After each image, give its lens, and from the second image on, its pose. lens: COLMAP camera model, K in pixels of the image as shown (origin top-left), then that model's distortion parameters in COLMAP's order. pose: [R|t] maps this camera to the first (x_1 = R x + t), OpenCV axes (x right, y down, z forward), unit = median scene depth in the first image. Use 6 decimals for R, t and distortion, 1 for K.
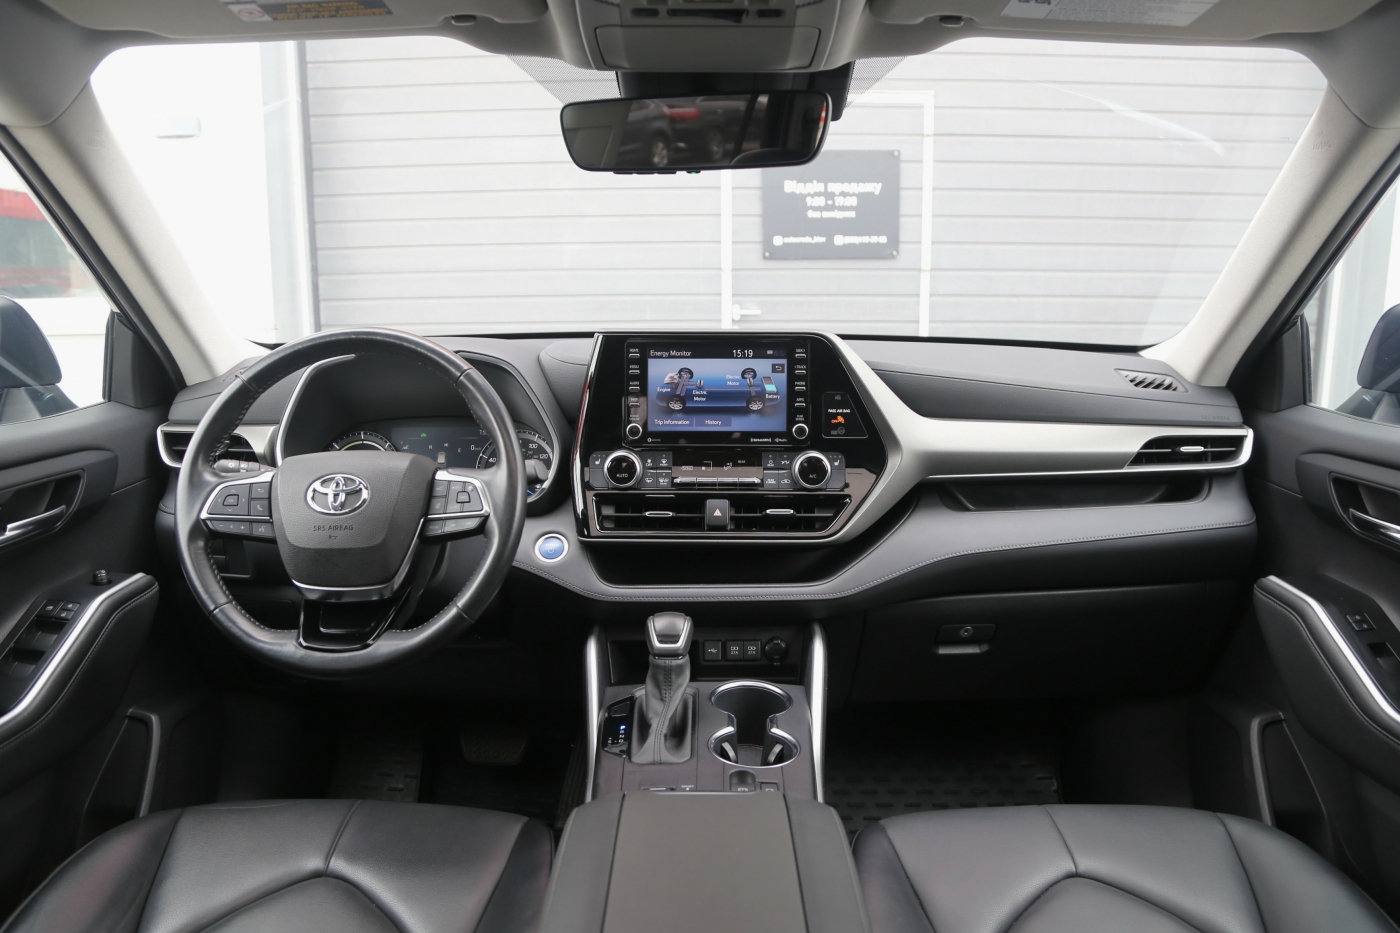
lens RADIAL K [[1125.1, 0, 699.1], [0, 1125.1, 433.0], [0, 0, 1]] dist [-0.079208, 0.006498]
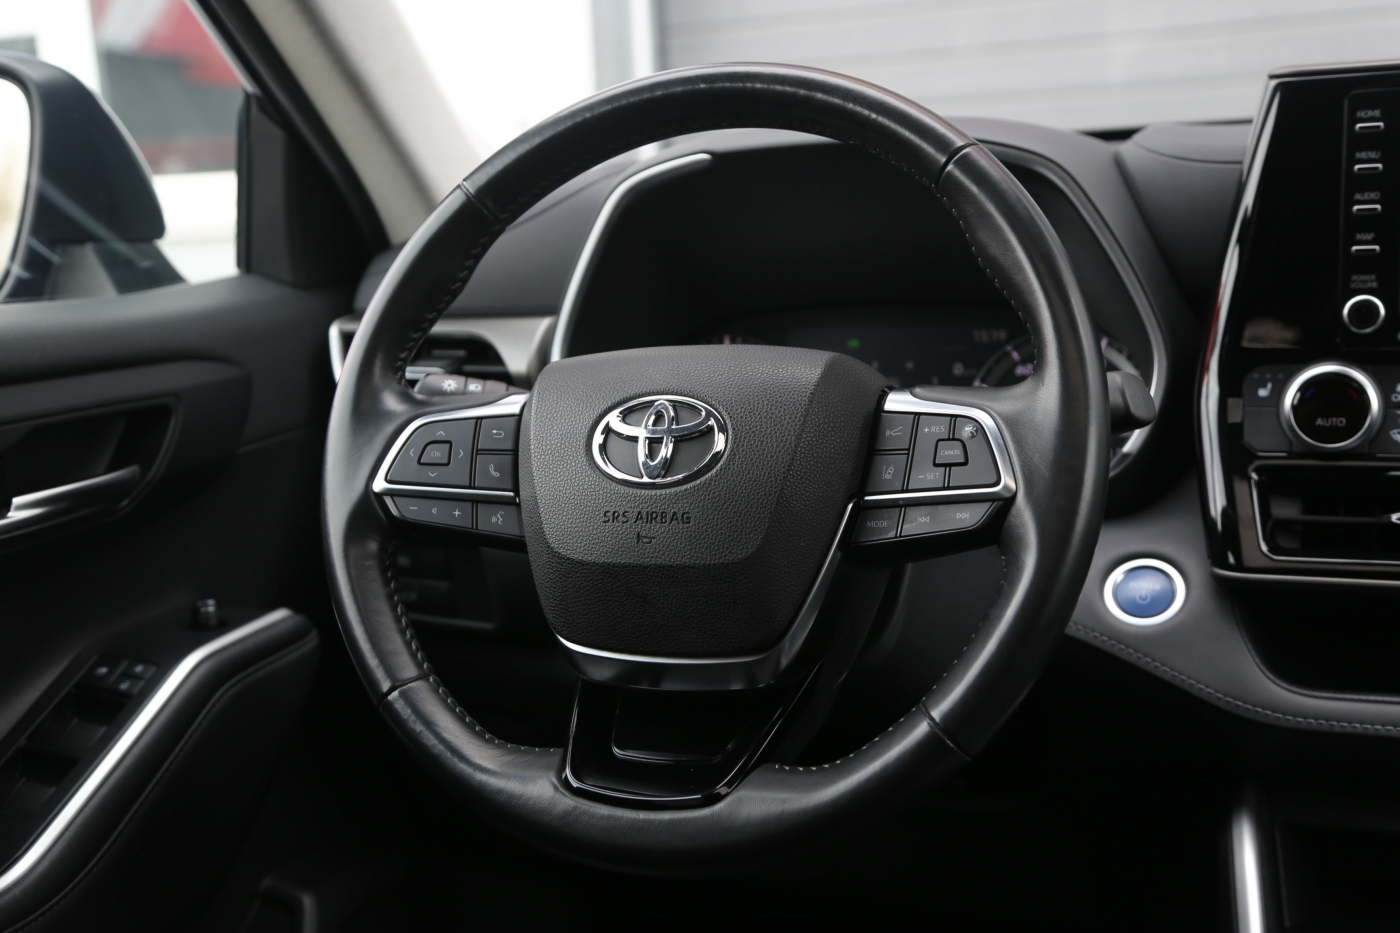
lens RADIAL K [[1622.2, 0, 700.0], [0, 1622.2, 466.5], [0, 0, 1]] dist [0.002927, 0.022821]
pose [[0.947429, 0.019921, -0.319345, -0.106555], [-0.018326, 0.999800, 0.007997, 0.058940], [0.319441, -0.001724, 0.947605, 0.404480]]
